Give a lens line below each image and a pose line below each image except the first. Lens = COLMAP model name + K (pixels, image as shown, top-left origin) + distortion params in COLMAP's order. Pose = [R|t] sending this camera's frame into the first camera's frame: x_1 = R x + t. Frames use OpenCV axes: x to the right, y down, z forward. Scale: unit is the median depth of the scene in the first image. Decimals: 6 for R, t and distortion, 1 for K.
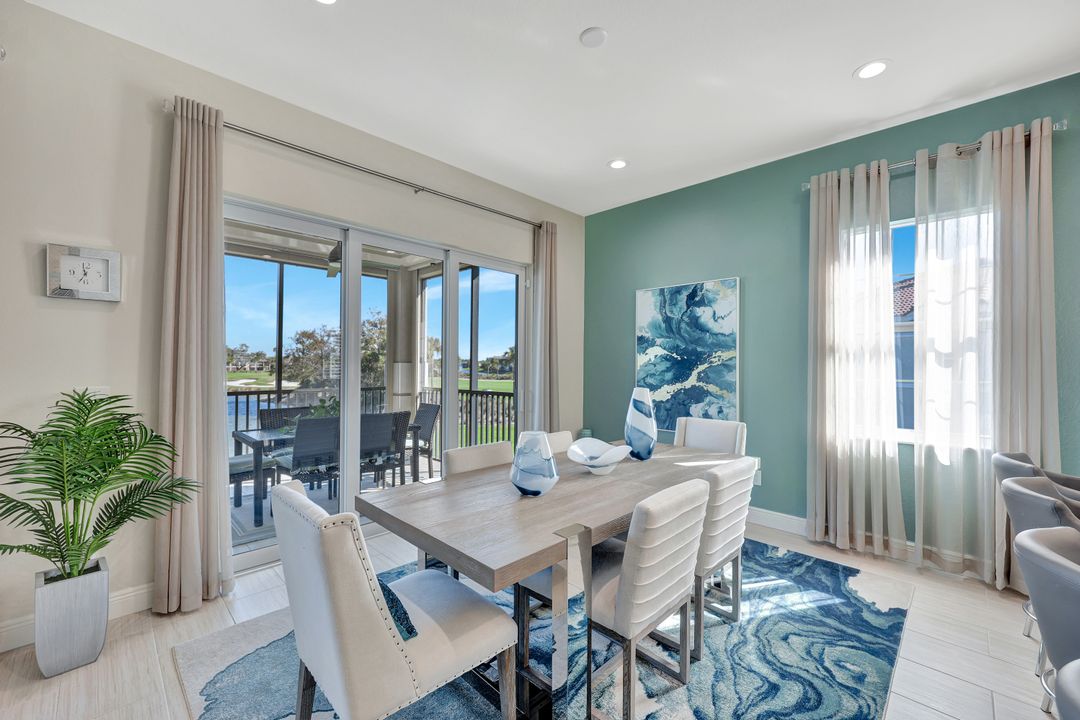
lens RADIAL K [[435.5, 0, 540.0], [0, 435.5, 362.8], [0, 0, 1]] dist [-0.009303, 0.000499]
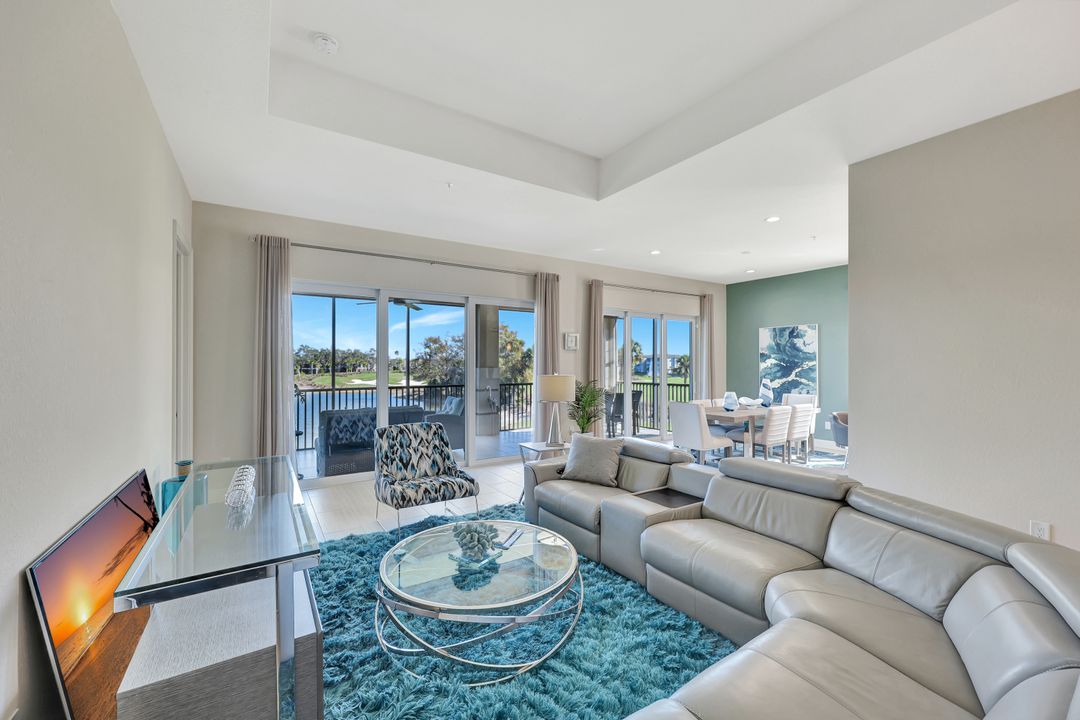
lens RADIAL K [[435.5, 0, 534.0], [0, 435.5, 363.7], [0, 0, 1]] dist [-0.009303, 0.000499]
pose [[0.975625, -0.011075, -0.219164, -0.327714], [0.011932, 0.999925, 0.002589, -0.033835], [0.219118, -0.005141, 0.975685, -1.071903]]
